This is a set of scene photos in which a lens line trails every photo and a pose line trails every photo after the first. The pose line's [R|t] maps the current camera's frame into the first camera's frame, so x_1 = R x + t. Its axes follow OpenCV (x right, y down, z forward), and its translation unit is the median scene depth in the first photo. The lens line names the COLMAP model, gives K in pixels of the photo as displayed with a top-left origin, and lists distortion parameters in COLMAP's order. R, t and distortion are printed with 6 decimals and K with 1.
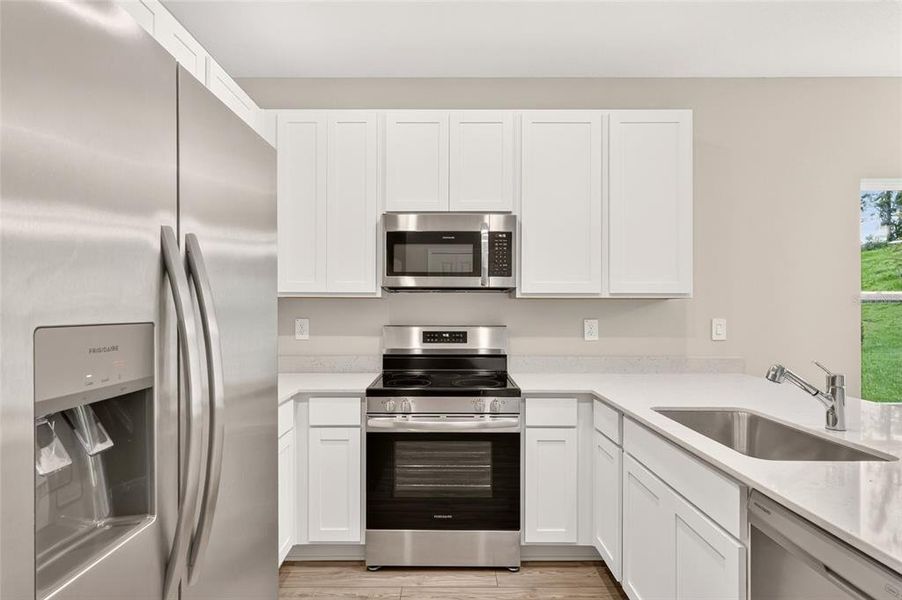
lens RADIAL K [[474.9, 0, 450.6], [0, 474.9, 308.0], [0, 0, 1]] dist [0.000345, -0.000205]
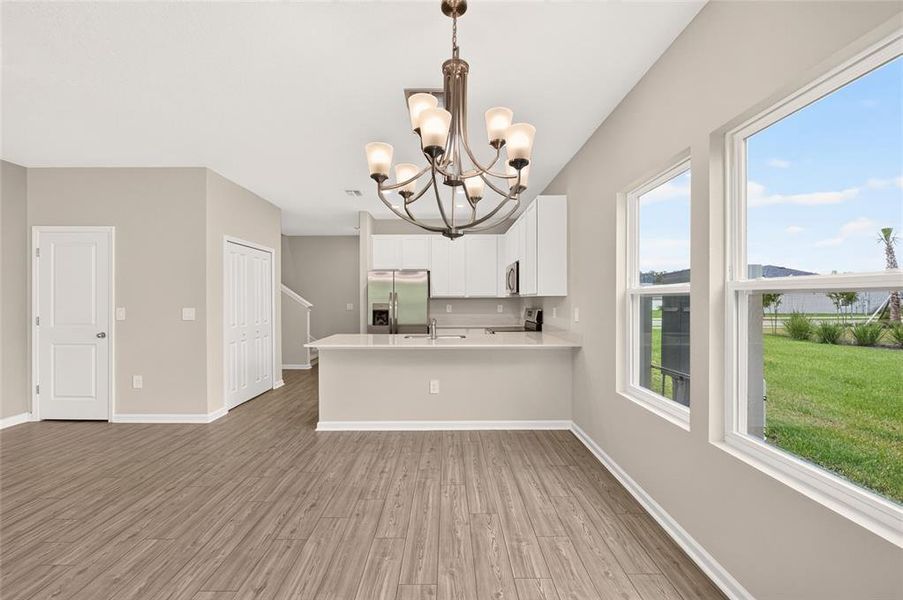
lens RADIAL K [[386.5, 0, 444.6], [0, 386.5, 300.5], [0, 0, 1]] dist [-0.001278, -0.000136]
pose [[-0.000247, -0.002699, -0.999996, 2.163226], [0.006006, 0.999978, -0.002701, -0.001244], [0.999982, -0.006007, -0.000231, 0.667988]]
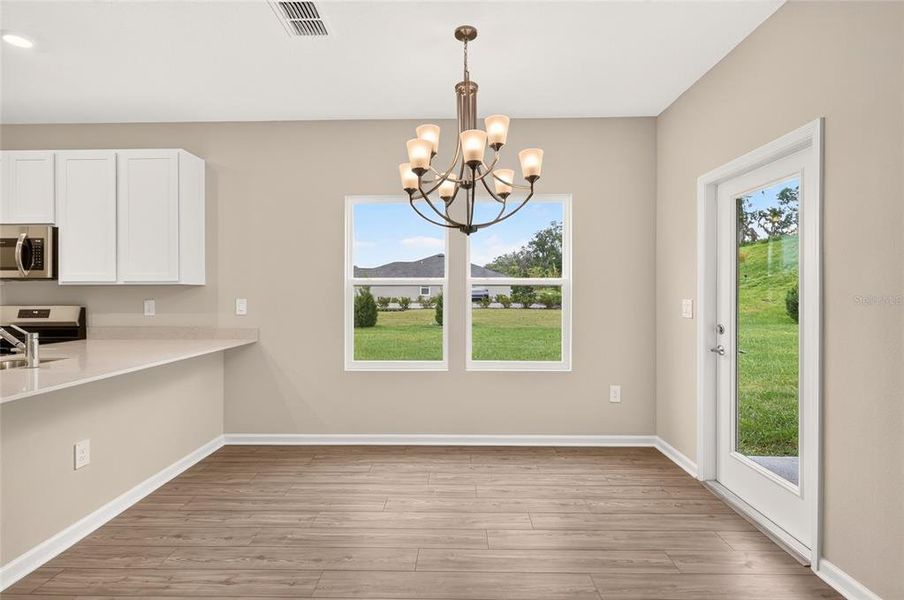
lens RADIAL K [[438.1, 0, 453.9], [0, 438.1, 293.4], [0, 0, 1]] dist [-0.001462, 0.000099]
pose [[0.999915, -0.006068, -0.011565, 1.400918], [0.006134, 0.999965, 0.005673, 0.003237], [0.011530, -0.005743, 0.999917, -0.290612]]
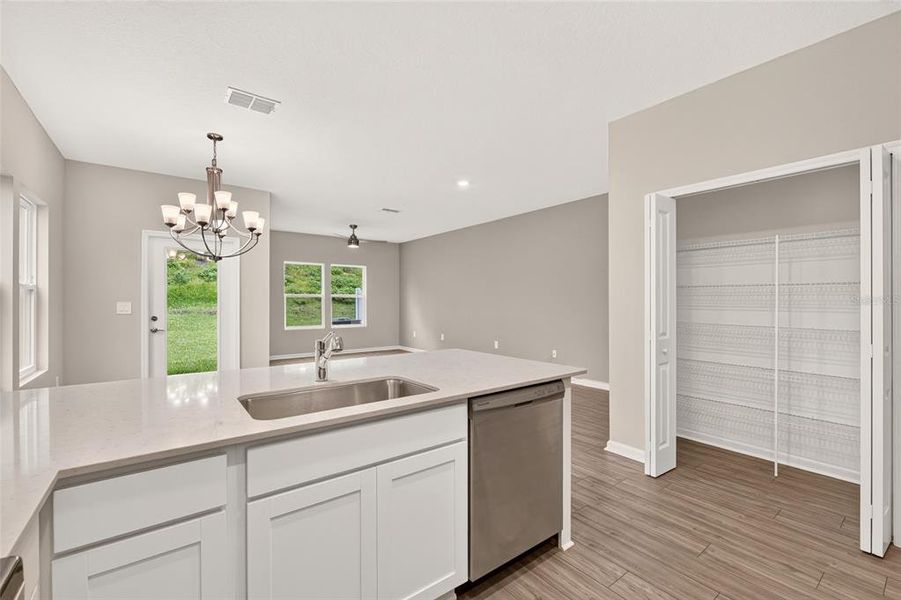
lens RADIAL K [[385.6, 0, 443.6], [0, 385.6, 300.5], [0, 0, 1]] dist [-0.001278, -0.000136]
pose [[-0.601821, -0.005427, 0.798613, -0.189940], [-0.005187, 0.999982, 0.002886, 0.009999], [-0.798614, -0.002405, -0.601838, 0.868827]]
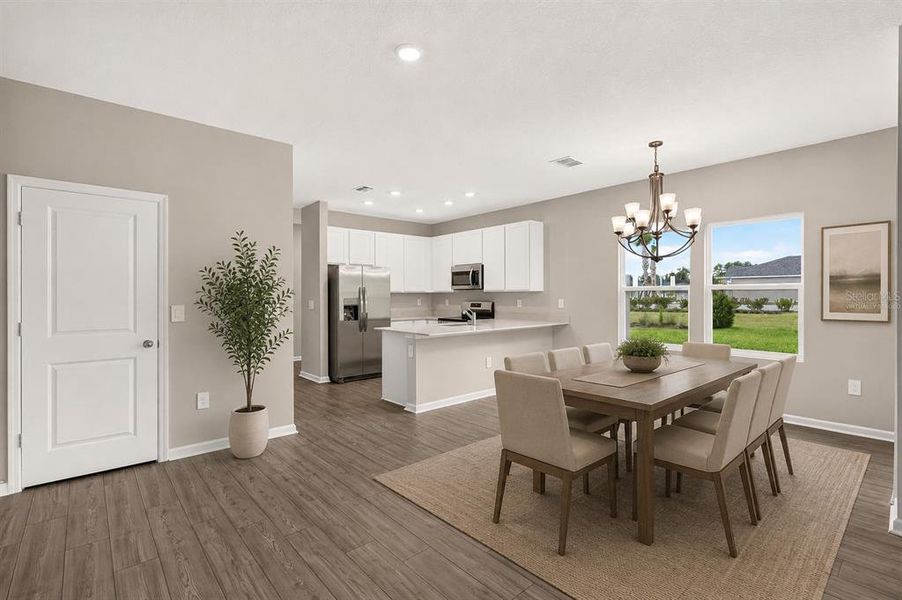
lens RADIAL K [[426.3, 0, 451.0], [0, 426.3, 296.5], [0, 0, 1]] dist [0.001882, -0.000016]
pose [[0.665649, -0.004035, -0.746254, 2.110496], [0.011283, 0.999925, 0.004658, -0.007784], [0.746179, -0.011521, 0.665645, -0.977884]]
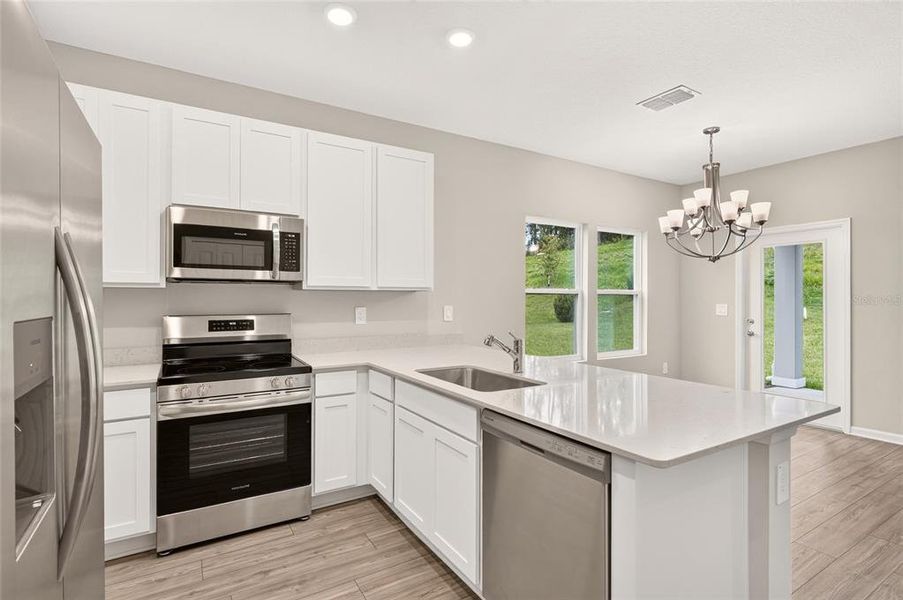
lens RADIAL K [[438.5, 0, 446.5], [0, 438.5, 298.4], [0, 0, 1]] dist [0.000091, -0.000020]
pose [[0.853109, -0.001554, 0.521731, -0.131415], [-0.001375, 0.999985, 0.005227, -0.006234], [-0.521731, -0.005176, 0.853094, -0.113691]]
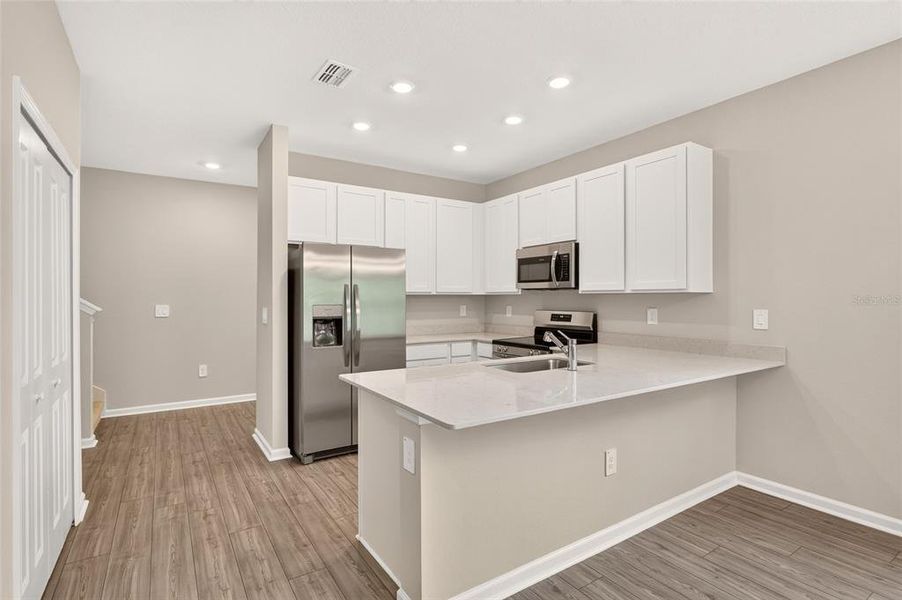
lens RADIAL K [[447.4, 0, 448.0], [0, 447.4, 299.1], [0, 0, 1]] dist [0.010635, -0.000304]
pose [[0.551750, -0.002371, -0.834006, 1.213247], [0.006387, 0.999979, 0.001383, -0.008892], [0.833985, -0.006089, 0.551753, -0.195417]]
